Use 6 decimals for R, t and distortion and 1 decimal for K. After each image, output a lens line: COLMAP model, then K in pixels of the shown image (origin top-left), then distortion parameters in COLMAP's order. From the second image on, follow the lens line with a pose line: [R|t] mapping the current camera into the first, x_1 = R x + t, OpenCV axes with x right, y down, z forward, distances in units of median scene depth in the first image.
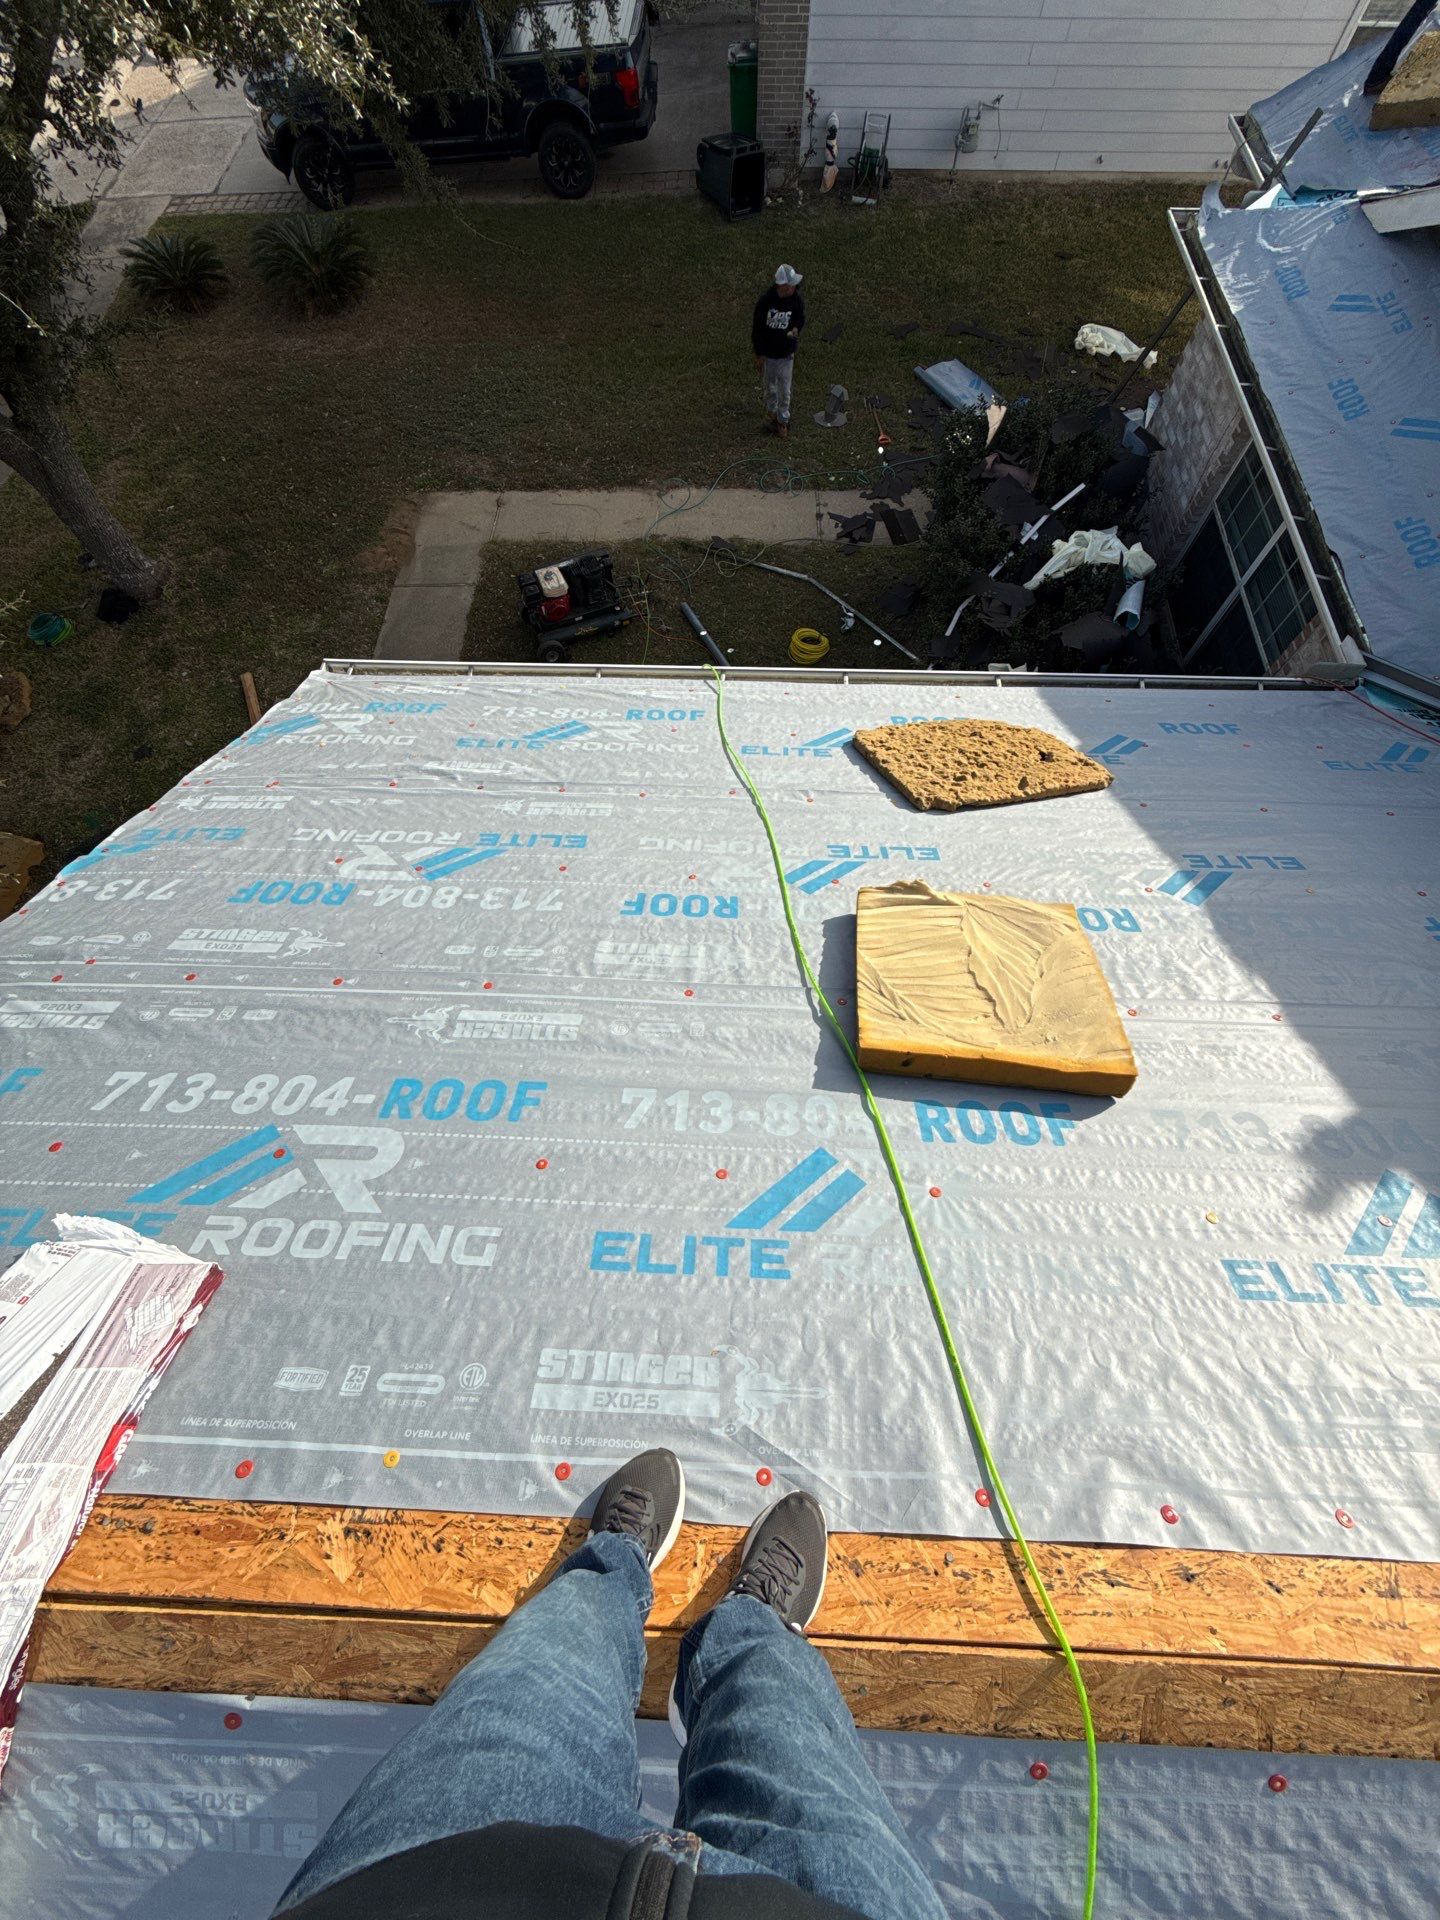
lens RADIAL K [[760.6, 0, 720.0], [0, 760.6, 960.0], [0, 0, 1]] dist [0.000525, -0.000259]
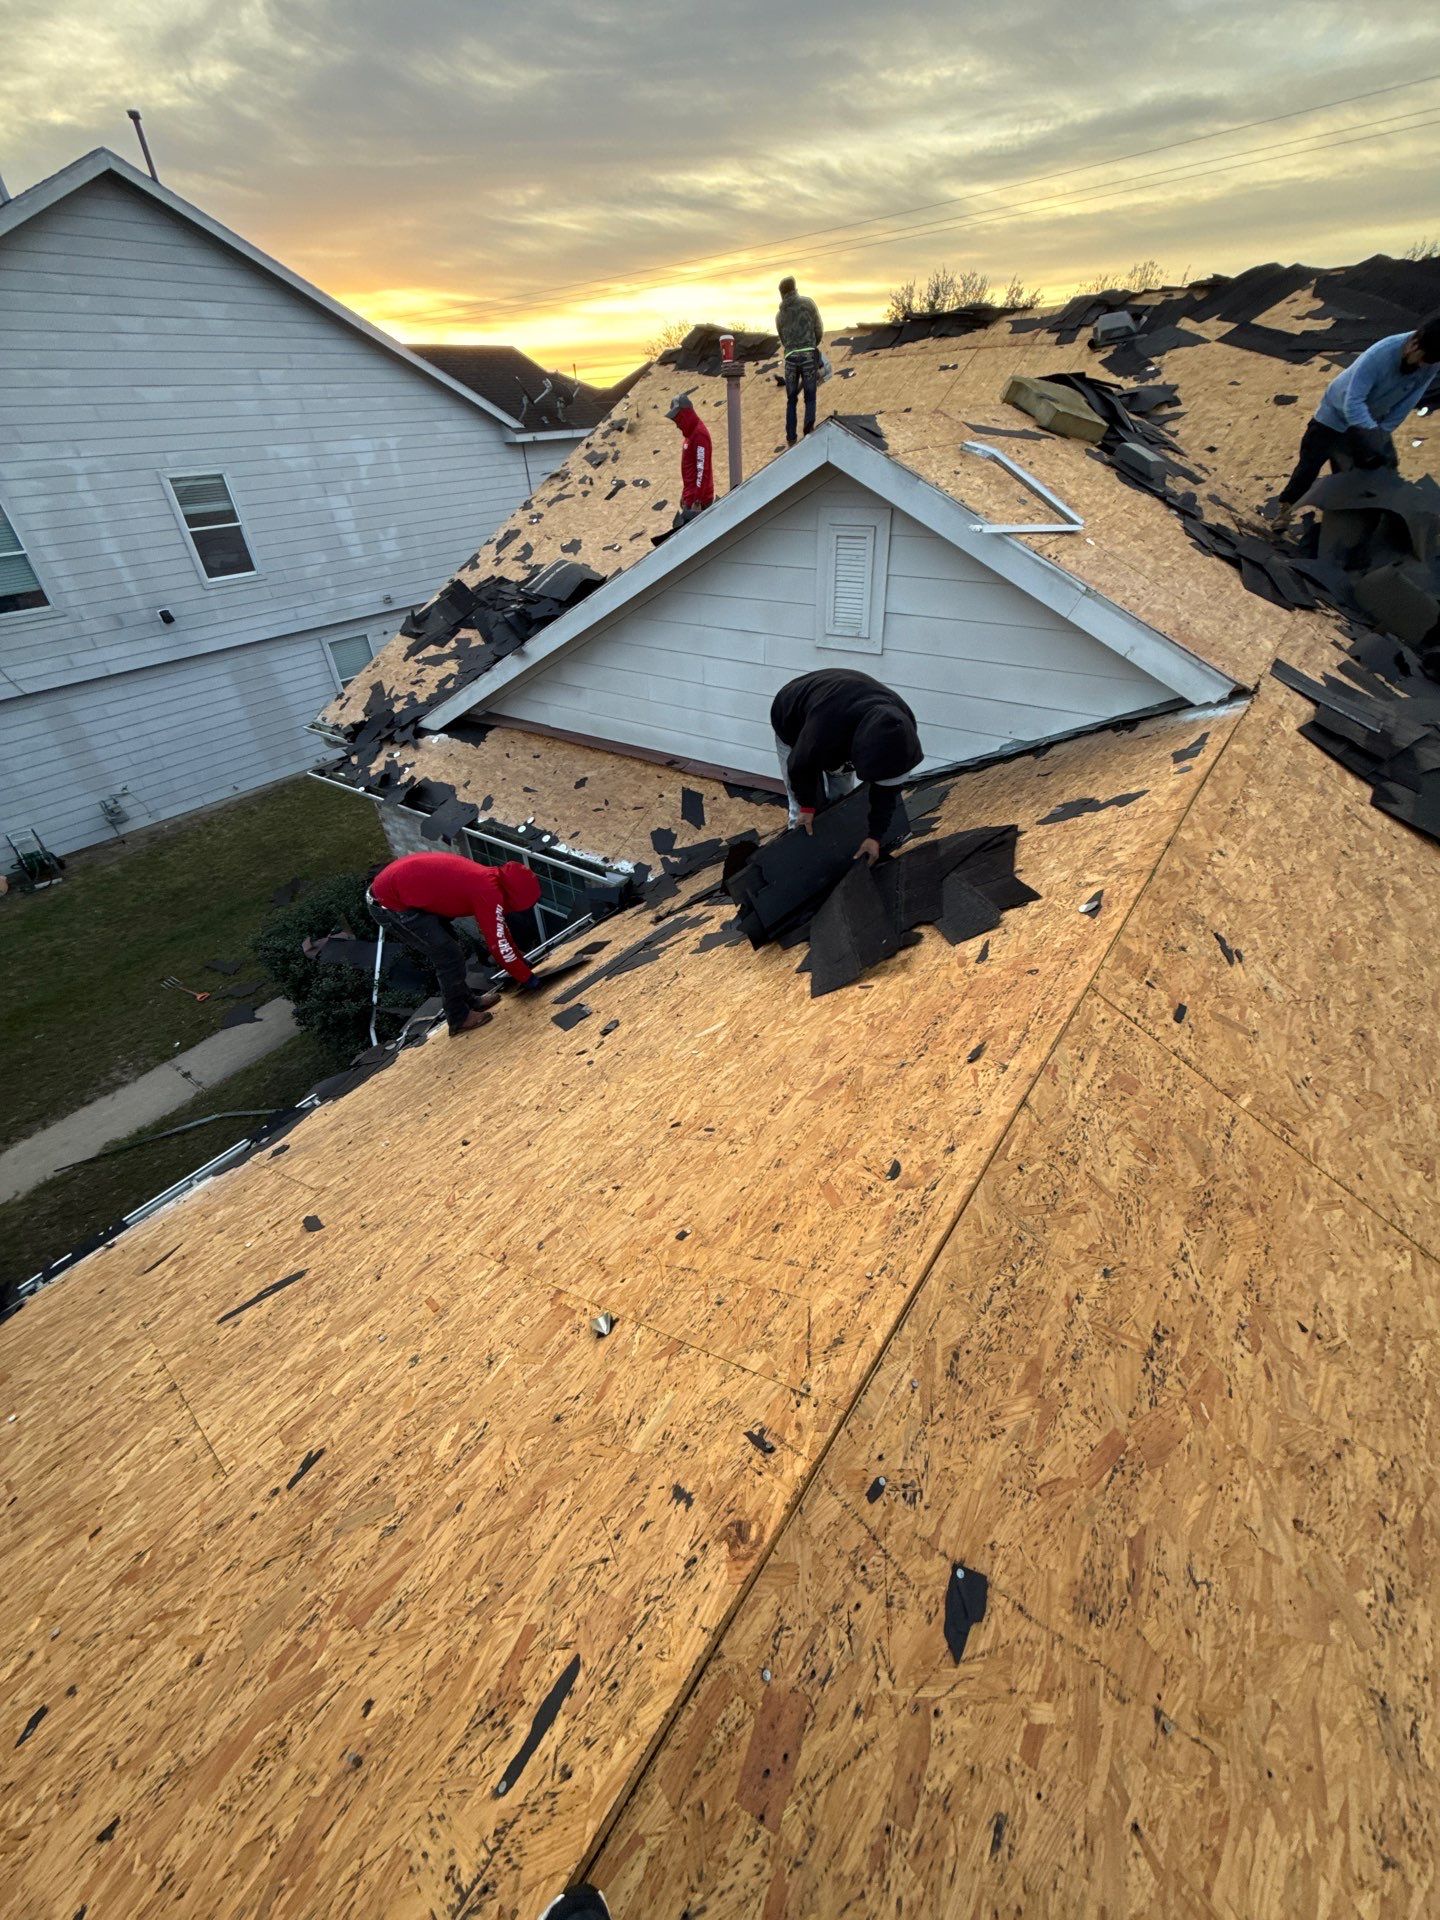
lens RADIAL K [[760.6, 0, 720.0], [0, 760.6, 960.0], [0, 0, 1]] dist [0.000525, -0.000259]
pose [[0.567569, -0.498243, 0.655453, -0.206763], [0.771563, 0.599701, -0.212248, 0.309013], [-0.287325, 0.626189, 0.724798, -0.065755]]
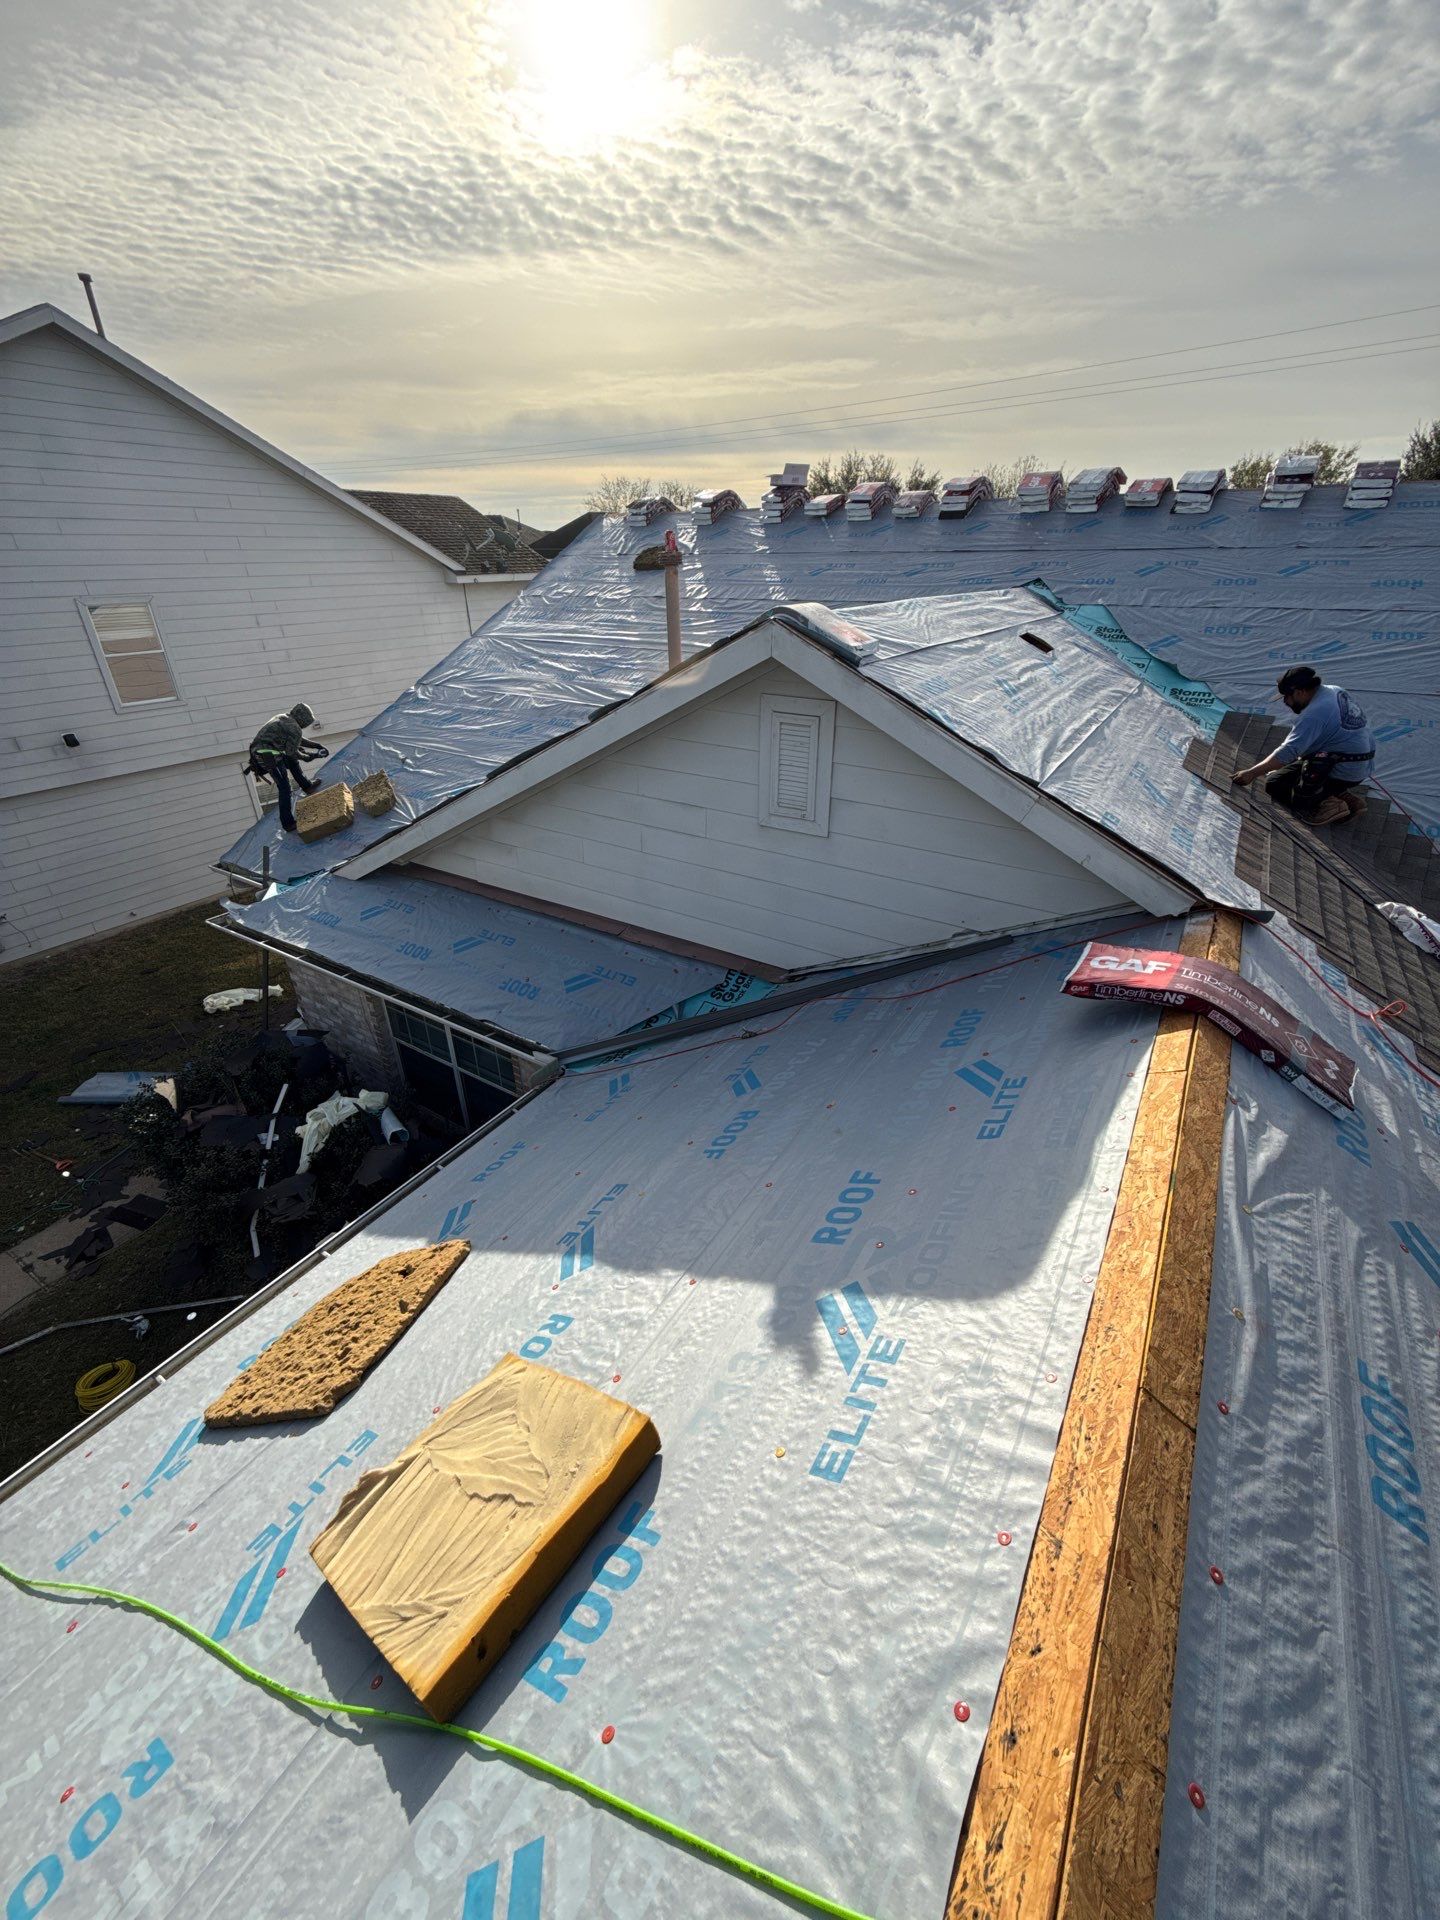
lens RADIAL K [[760.6, 0, 720.0], [0, 760.6, 960.0], [0, 0, 1]] dist [0.000525, -0.000259]
pose [[0.504005, -0.404807, 0.762961, 0.045794], [0.792672, 0.567604, -0.222476, 0.087205], [-0.343000, 0.716908, 0.606955, -0.102154]]
